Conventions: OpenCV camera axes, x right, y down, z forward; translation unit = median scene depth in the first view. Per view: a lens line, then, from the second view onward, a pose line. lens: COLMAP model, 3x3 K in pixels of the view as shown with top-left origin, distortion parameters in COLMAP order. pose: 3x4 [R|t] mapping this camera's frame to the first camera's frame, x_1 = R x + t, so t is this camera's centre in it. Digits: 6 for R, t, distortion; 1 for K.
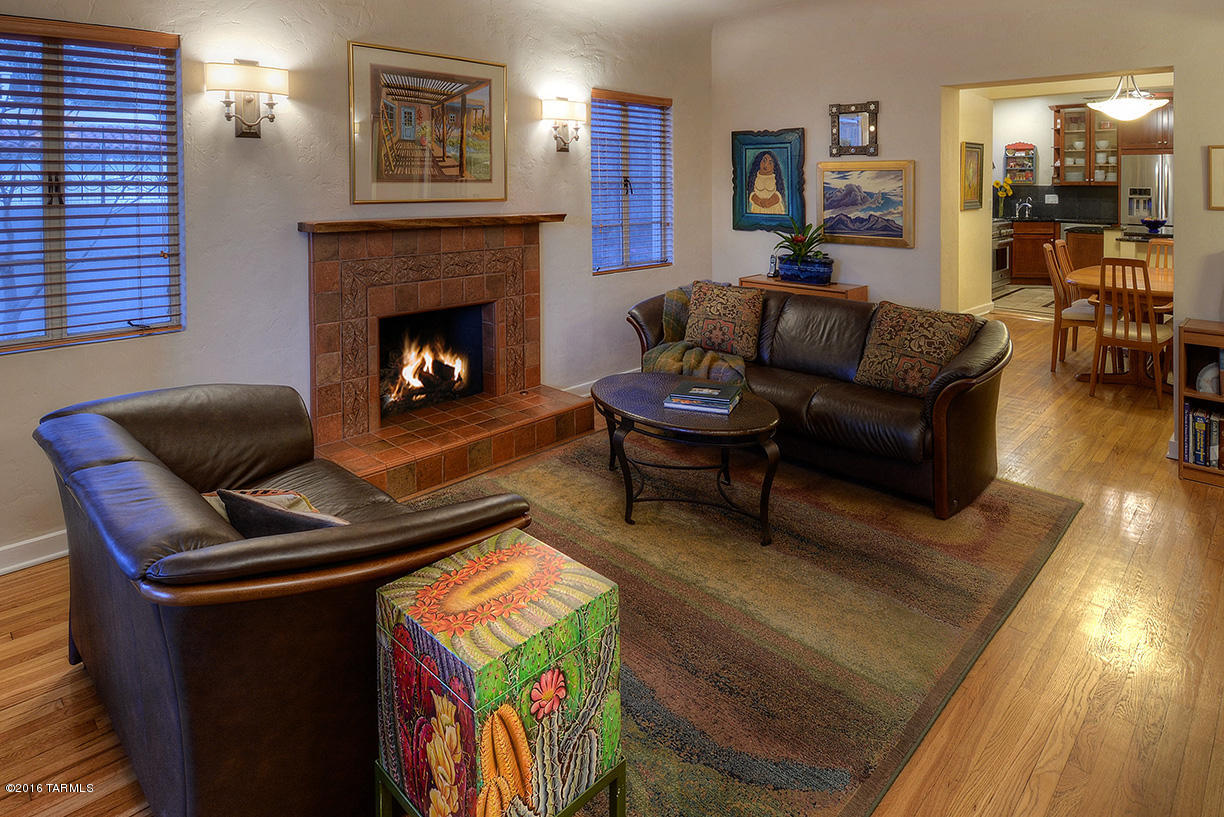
lens RADIAL K [[683.3, 0, 610.9], [0, 683.3, 377.8], [0, 0, 1]] dist [0.001408, -0.000531]
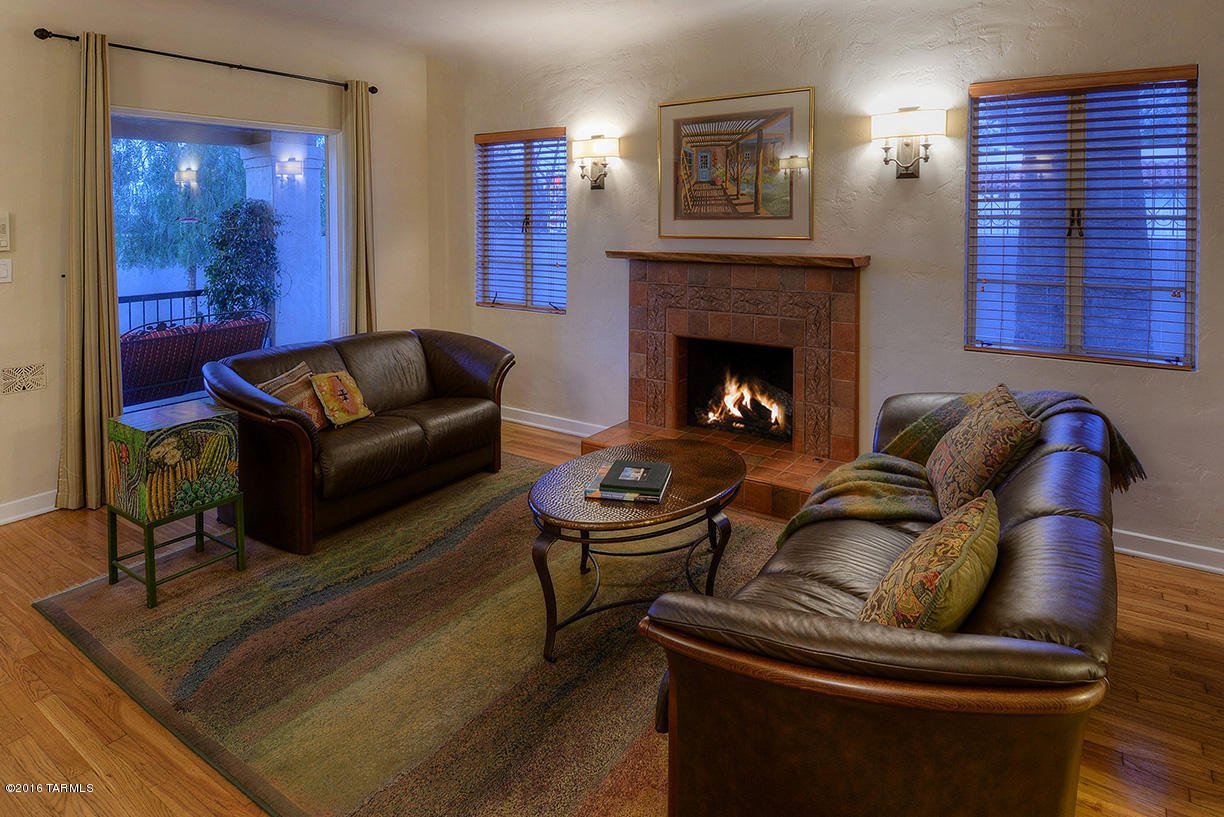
lens RADIAL K [[701.2, 0, 610.3], [0, 701.2, 377.3], [0, 0, 1]] dist [0.018859, -0.001704]
pose [[0.129061, 0.212014, -0.968707, 0.678234], [-0.275408, 0.946109, 0.170375, -0.164616], [0.952625, 0.244801, 0.180496, 0.597116]]
